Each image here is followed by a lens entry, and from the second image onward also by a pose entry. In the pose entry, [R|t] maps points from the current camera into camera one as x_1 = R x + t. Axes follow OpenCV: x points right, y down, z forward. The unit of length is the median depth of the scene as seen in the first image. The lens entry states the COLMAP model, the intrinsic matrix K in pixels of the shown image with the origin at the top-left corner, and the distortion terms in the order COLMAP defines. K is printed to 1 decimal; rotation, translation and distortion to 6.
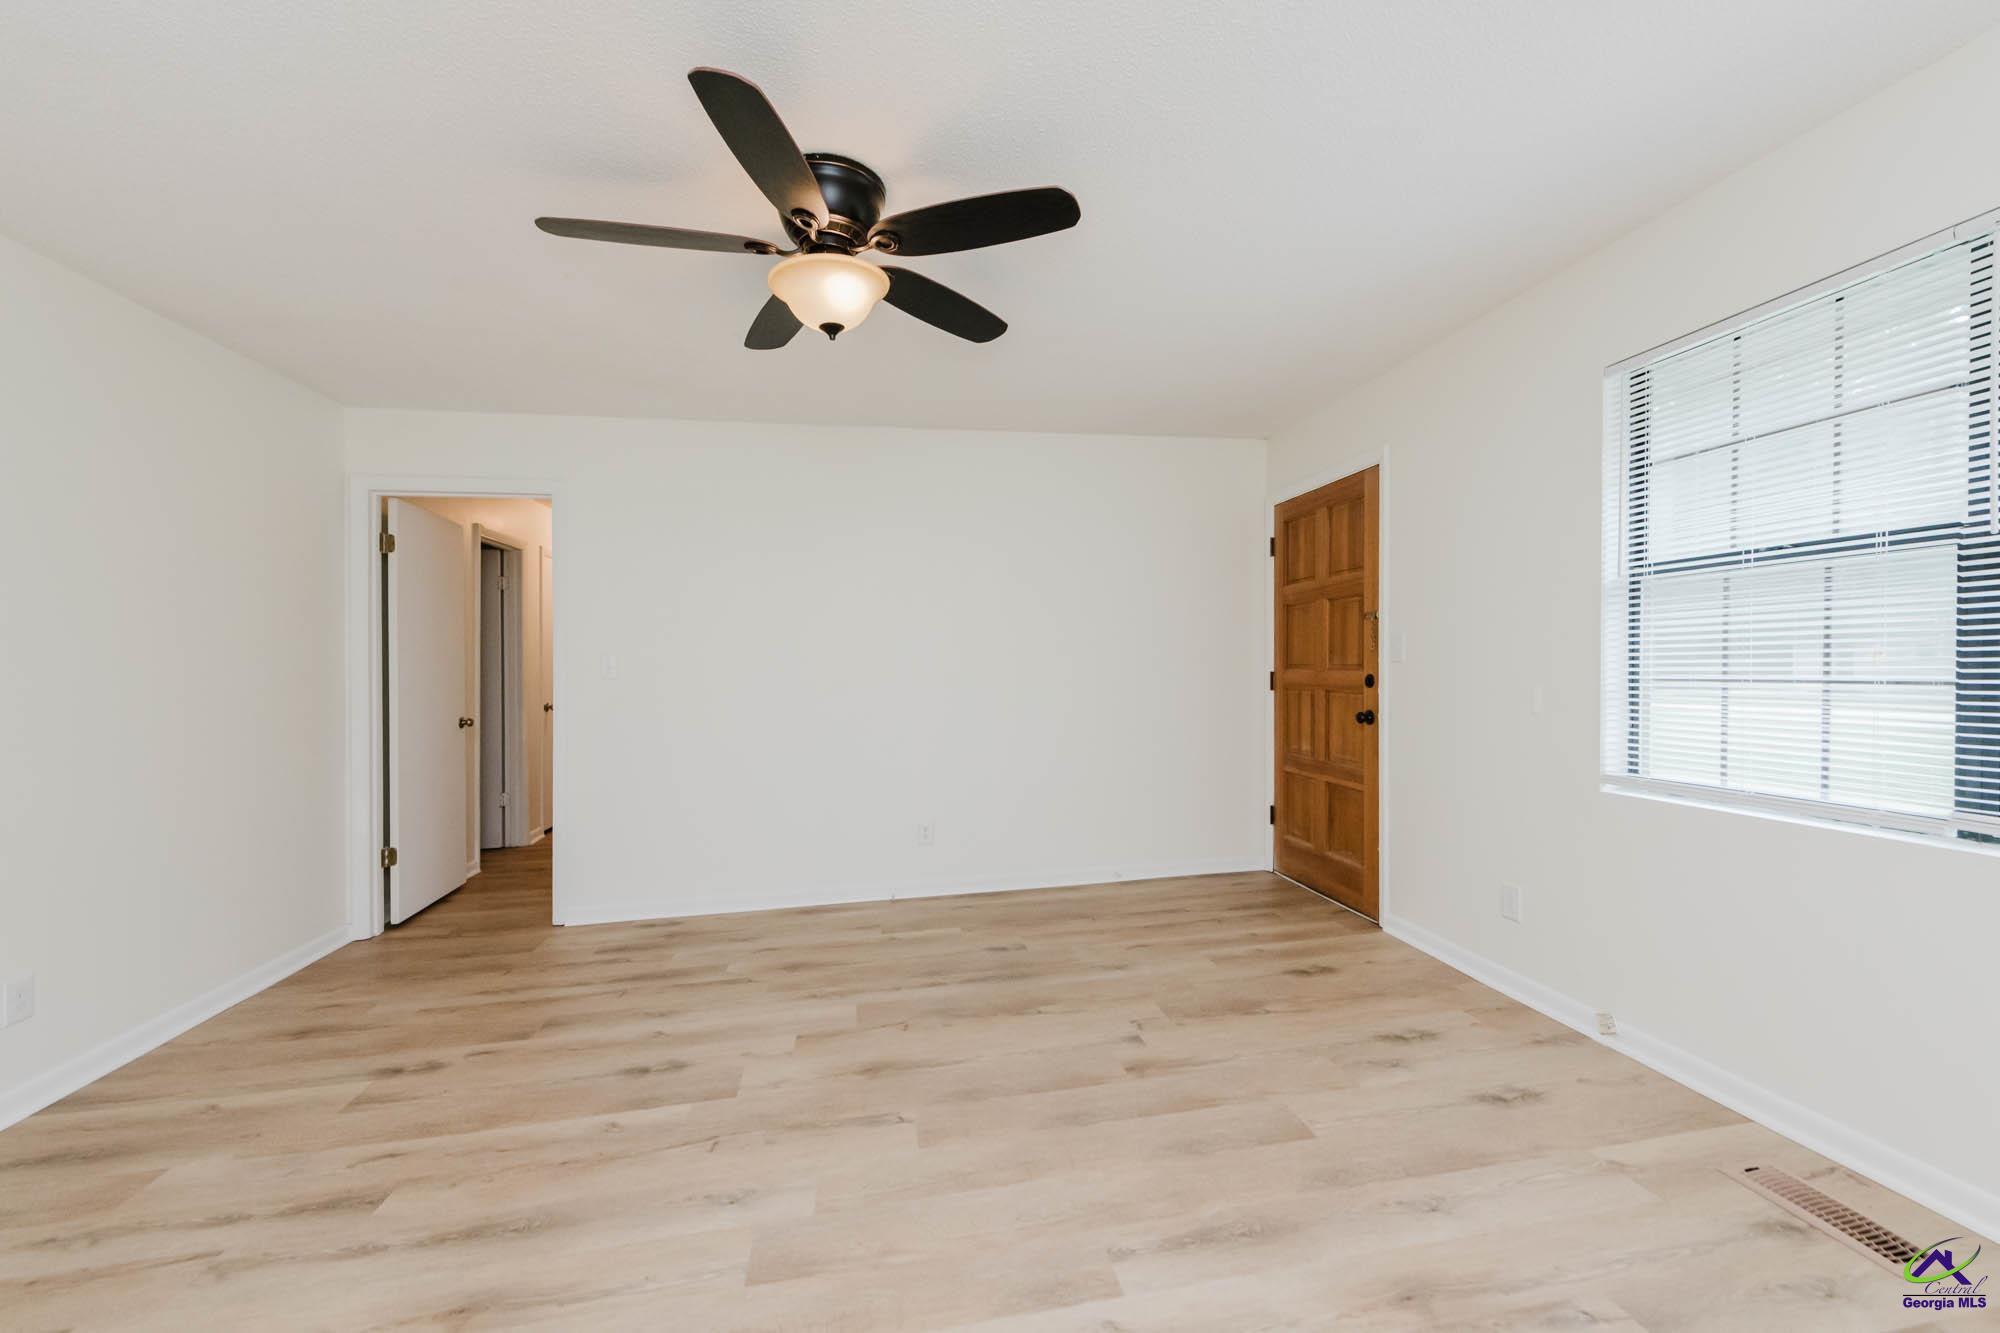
lens RADIAL K [[801.0, 0, 1005.6], [0, 801.0, 669.2], [0, 0, 1]] dist [0.003901, -0.002071]
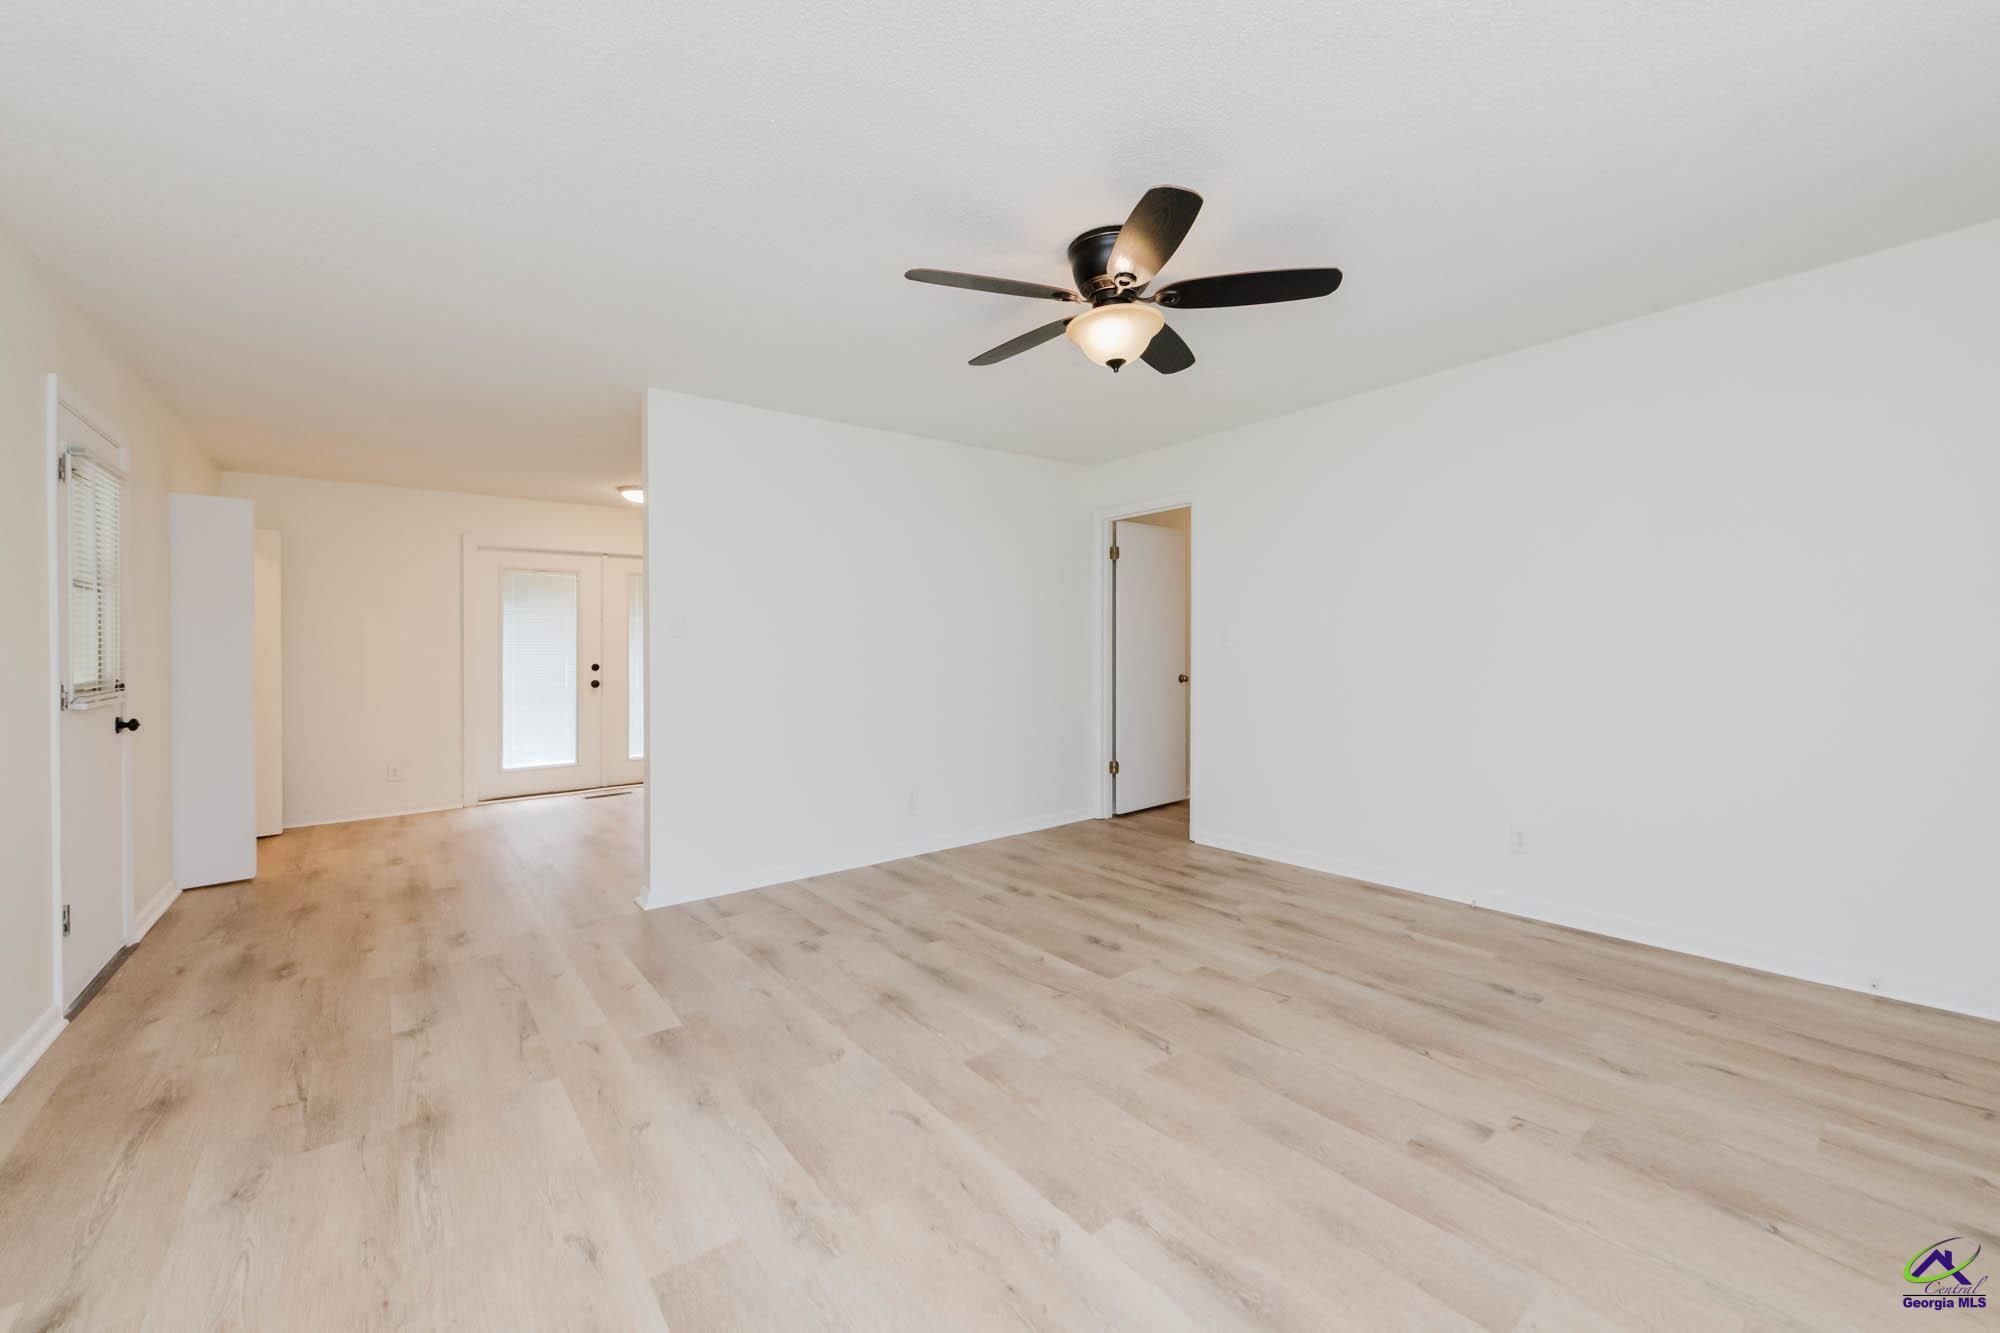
lens RADIAL K [[801.0, 0, 1028.3], [0, 801.0, 635.2], [0, 0, 1]] dist [0.003901, -0.002071]
pose [[0.464716, 0.001699, -0.885458, 0.564444], [-0.000346, 0.999998, 0.001737, -0.011829], [0.885460, -0.000501, 0.464716, 0.228226]]
